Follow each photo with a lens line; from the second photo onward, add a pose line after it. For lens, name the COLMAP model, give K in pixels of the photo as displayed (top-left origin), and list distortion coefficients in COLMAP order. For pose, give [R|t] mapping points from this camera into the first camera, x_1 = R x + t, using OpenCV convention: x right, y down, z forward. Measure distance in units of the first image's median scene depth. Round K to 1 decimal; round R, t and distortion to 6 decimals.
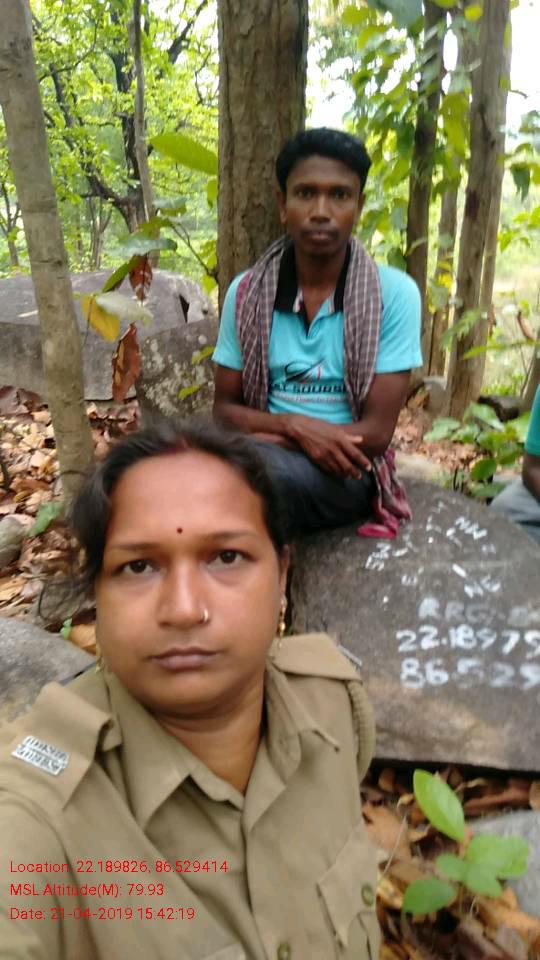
lens RADIAL K [[701.9, 0, 274.5], [0, 701.9, 476.2], [0, 0, 1]] dist [0.031244, -0.032864]
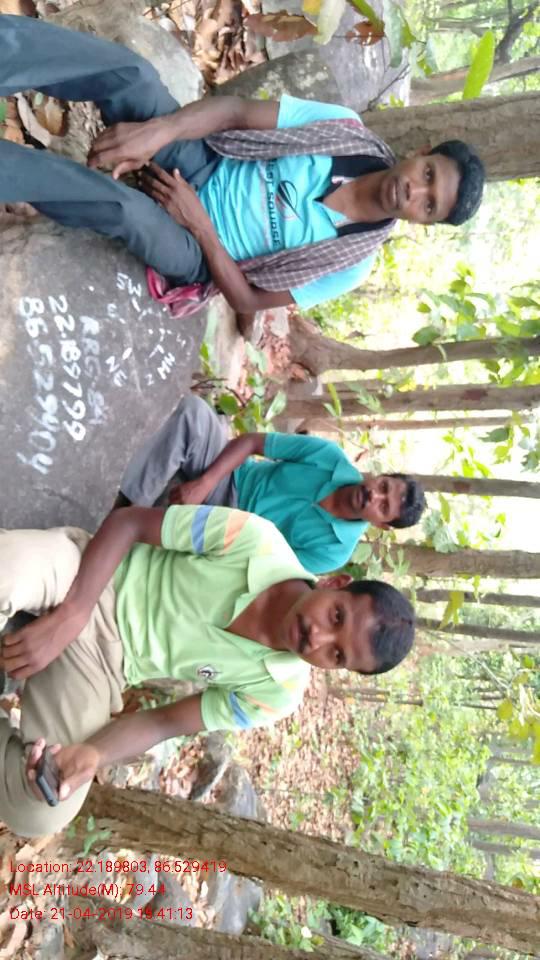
lens RADIAL K [[719.3, 0, 269.5], [0, 719.3, 480.8], [0, 0, 1]] dist [0.004458, -0.011107]
pose [[0.096720, 0.951873, 0.290833, 0.138214], [-0.993359, 0.110610, -0.031667, -0.041291], [-0.062312, -0.285839, 0.956250, -0.232102]]
